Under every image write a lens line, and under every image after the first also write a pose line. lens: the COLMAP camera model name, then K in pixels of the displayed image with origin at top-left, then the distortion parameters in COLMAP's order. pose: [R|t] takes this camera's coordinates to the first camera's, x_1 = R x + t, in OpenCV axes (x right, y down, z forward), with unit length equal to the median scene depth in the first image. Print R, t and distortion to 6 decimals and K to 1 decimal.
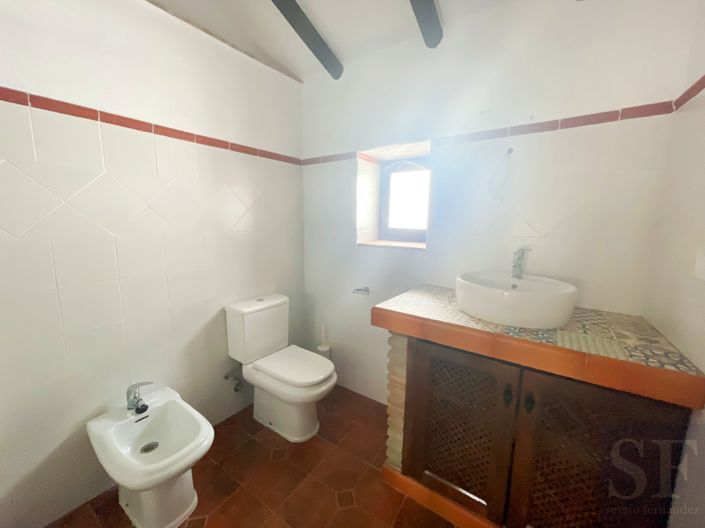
lens RADIAL K [[285.4, 0, 352.5], [0, 285.4, 264.0], [0, 0, 1]] dist [0.000370, -0.004407]
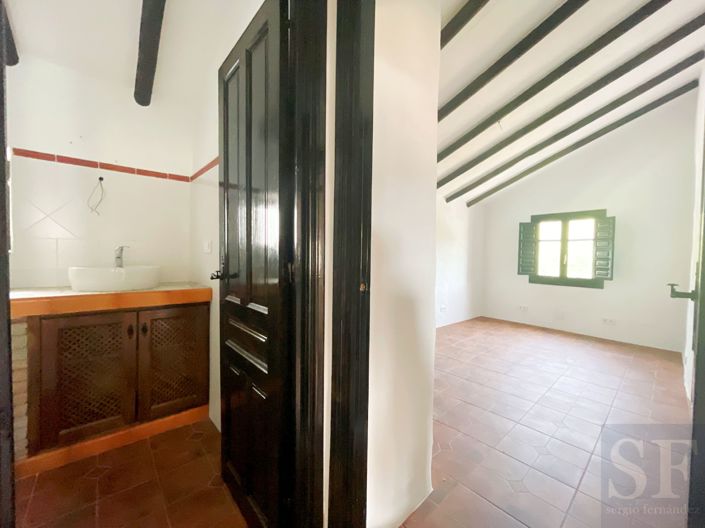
lens RADIAL K [[285.4, 0, 352.5], [0, 285.4, 264.0], [0, 0, 1]] dist [0.000370, -0.004407]
pose [[0.237312, -0.031834, 0.970912, -1.285878], [0.122921, 0.992413, 0.002494, 0.416059], [-0.963625, 0.118754, 0.239425, -1.171184]]
